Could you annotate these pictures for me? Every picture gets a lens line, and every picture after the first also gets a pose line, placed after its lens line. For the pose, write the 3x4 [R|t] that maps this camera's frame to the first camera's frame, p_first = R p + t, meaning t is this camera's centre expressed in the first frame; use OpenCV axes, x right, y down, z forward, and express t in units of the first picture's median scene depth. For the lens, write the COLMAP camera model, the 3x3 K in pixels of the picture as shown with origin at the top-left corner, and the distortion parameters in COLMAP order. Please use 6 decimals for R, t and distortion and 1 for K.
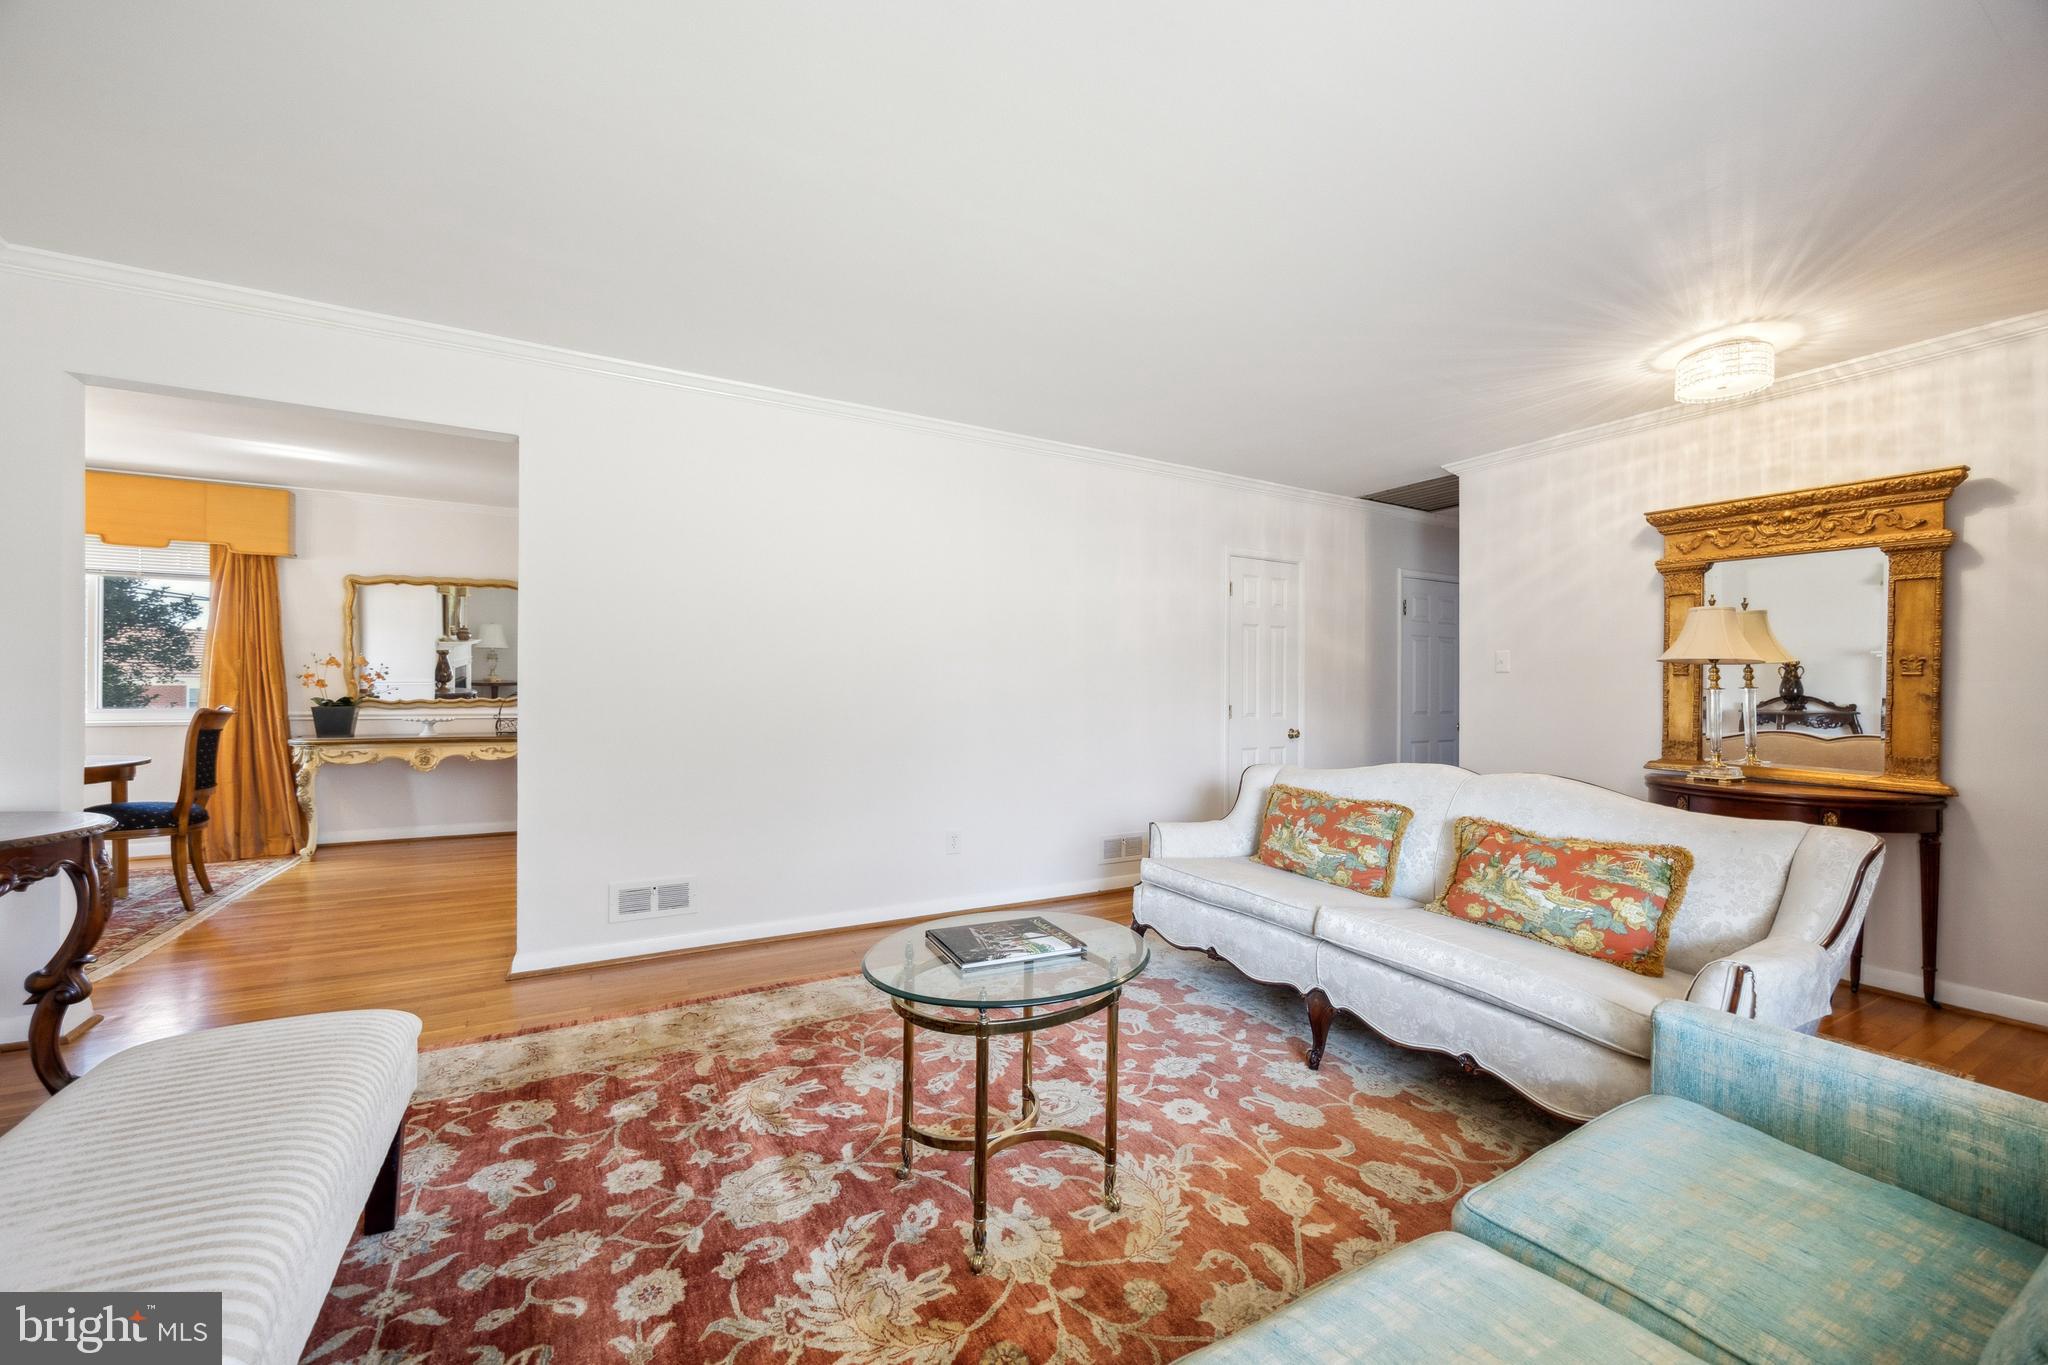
lens RADIAL K [[790.7, 0, 1027.4], [0, 790.7, 679.5], [0, 0, 1]] dist [-0.003707, -0.000611]
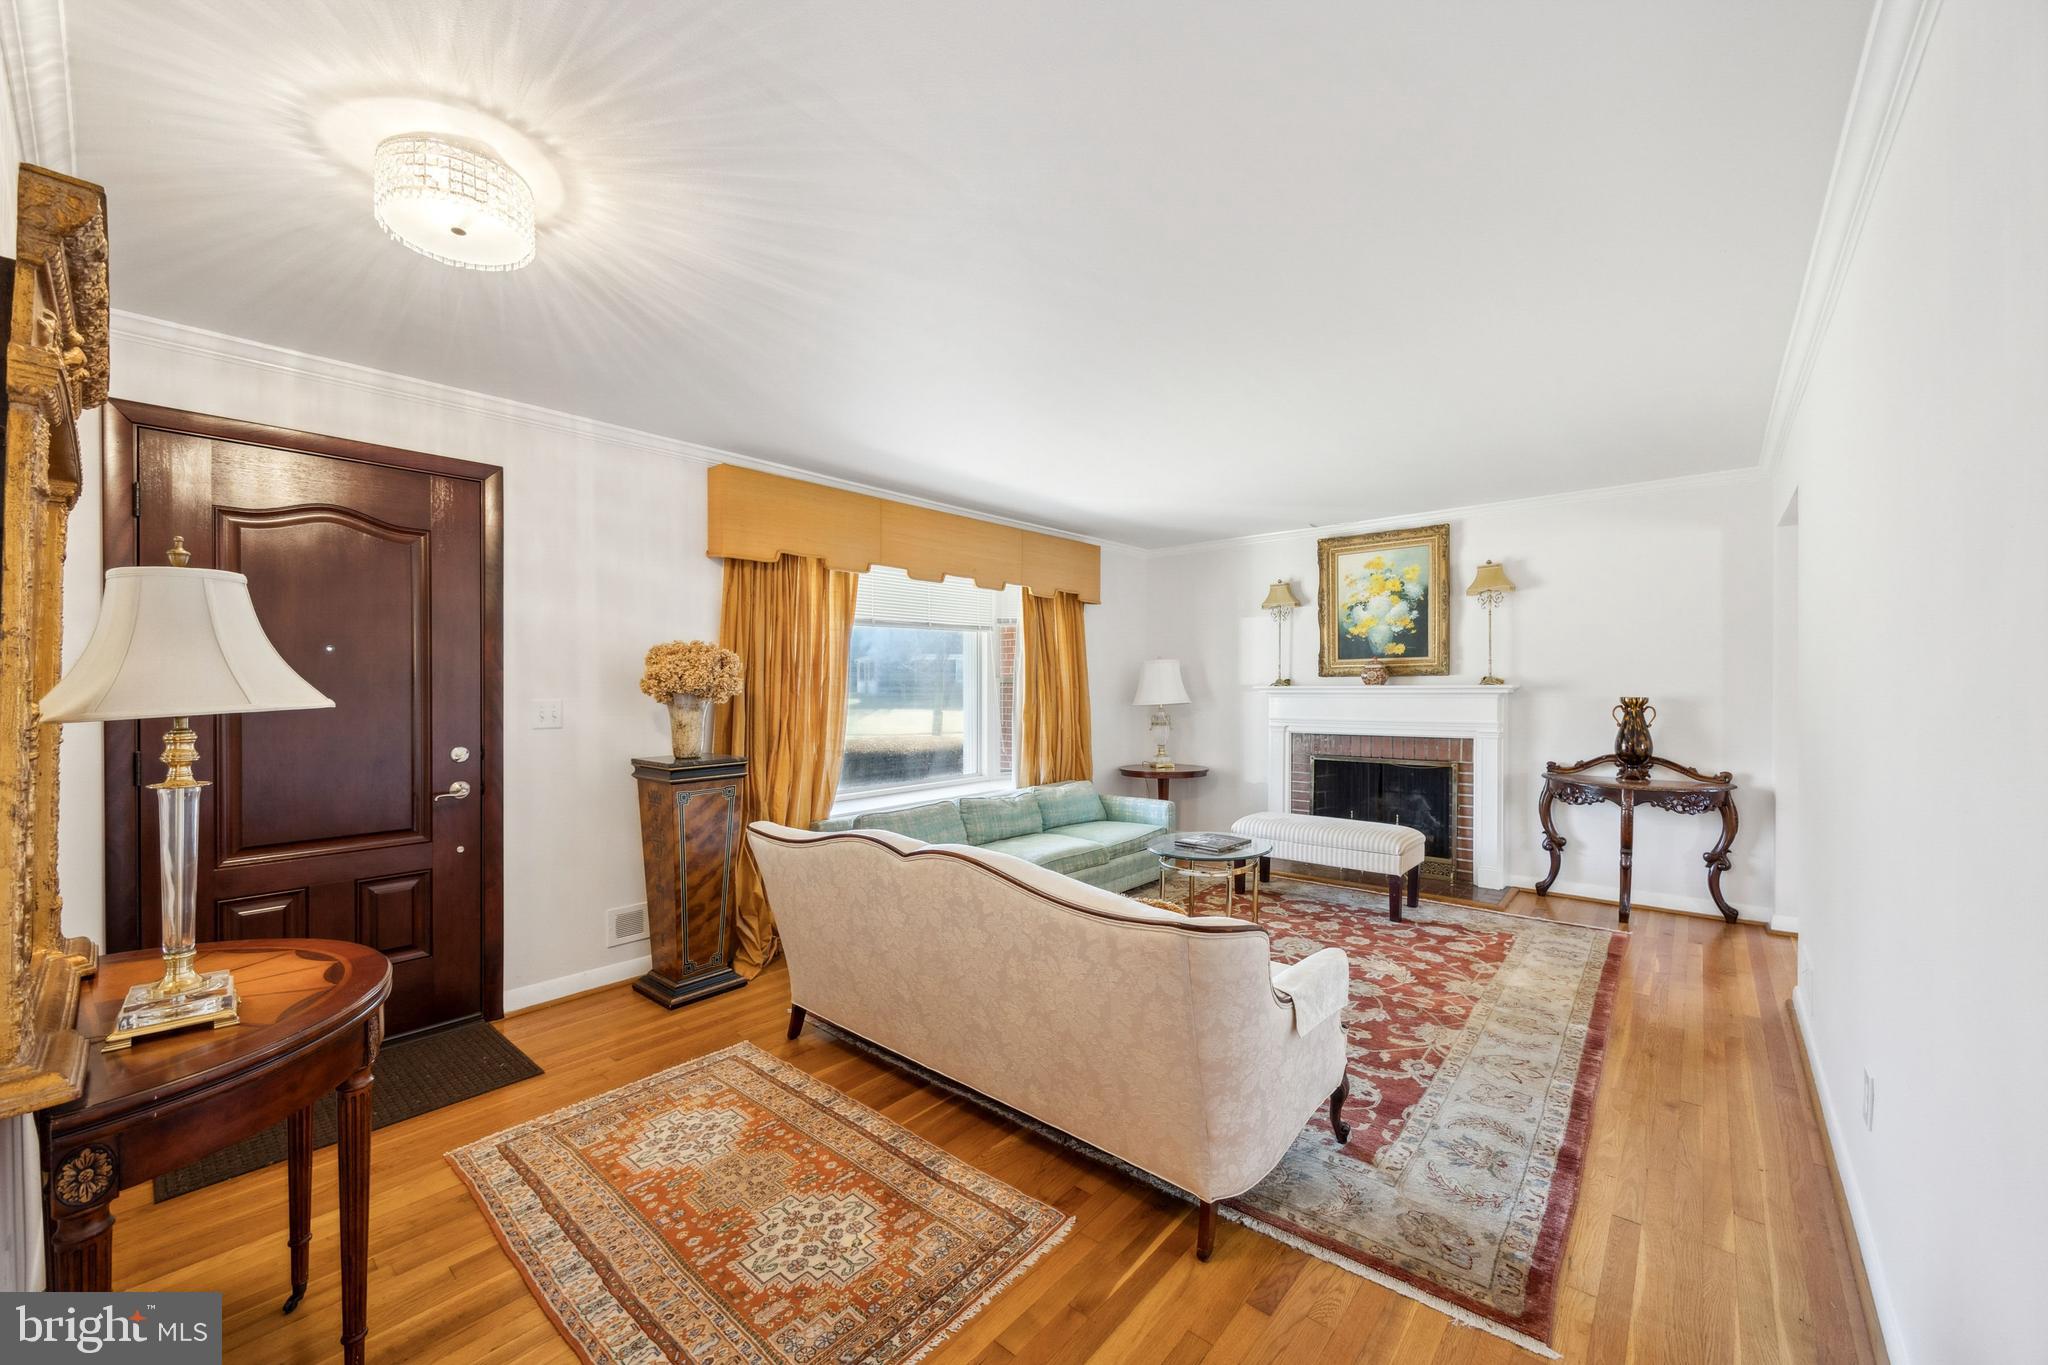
lens RADIAL K [[790.7, 0, 1014.9], [0, 790.7, 682.7], [0, 0, 1]] dist [-0.003707, -0.000611]
pose [[-0.932268, -0.005606, -0.361725, 0.858991], [-0.005673, 0.999984, -0.000876, -0.041580], [0.361724, 0.001235, -0.932284, 2.022536]]
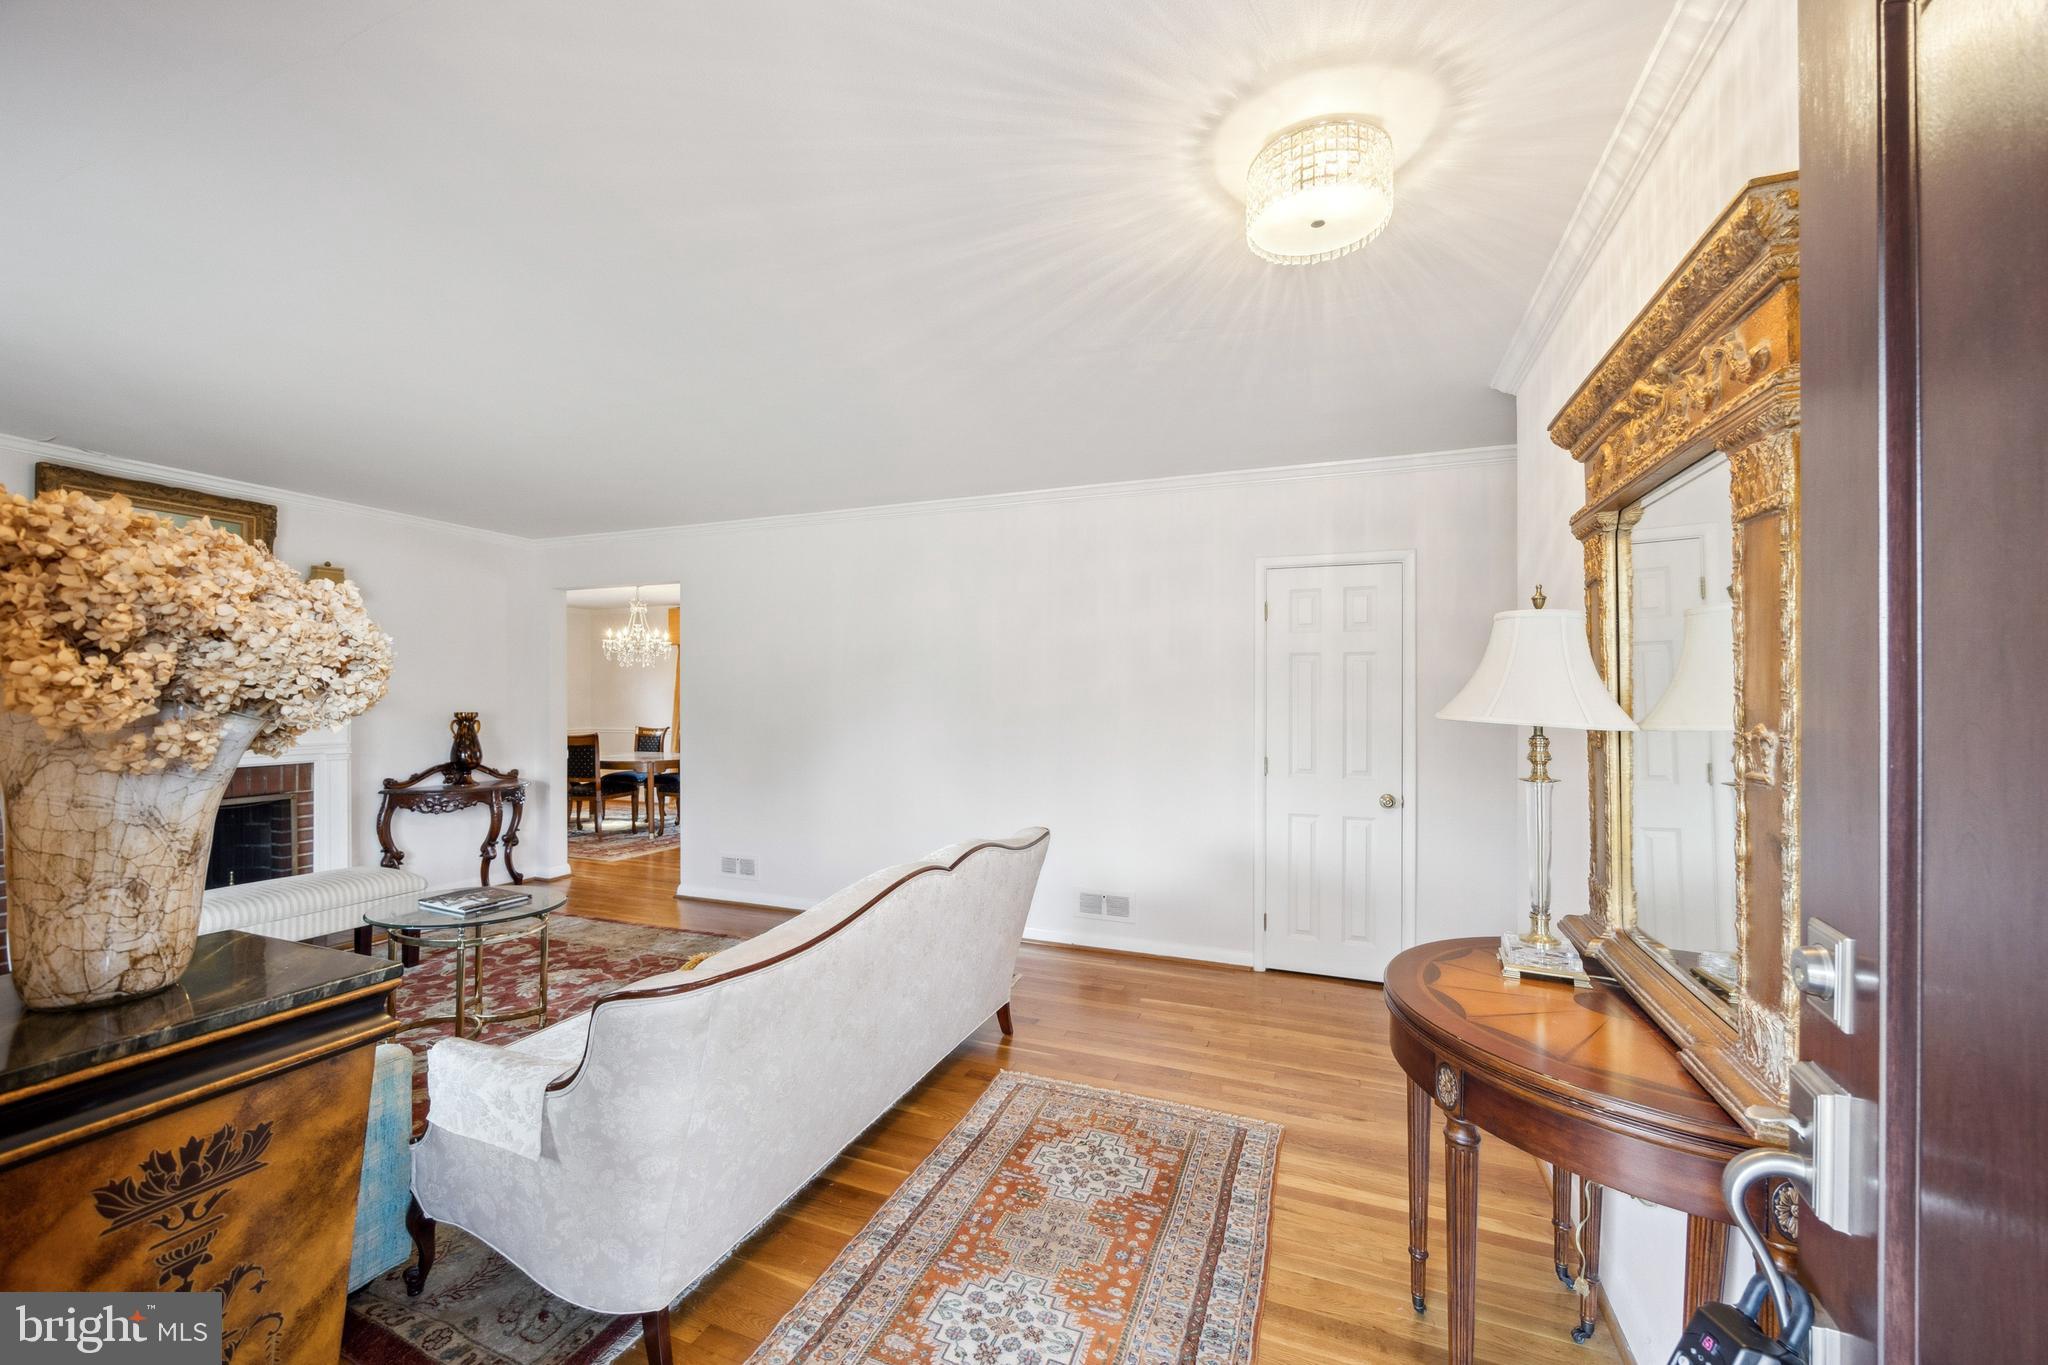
lens RADIAL K [[790.7, 0, 1019.2], [0, 790.7, 696.3], [0, 0, 1]] dist [-0.003707, -0.000611]
pose [[0.653569, -0.010488, -0.756794, 1.400631], [-0.003101, 0.999858, -0.016535, -0.029640], [0.756860, 0.013153, 0.653444, 0.580712]]
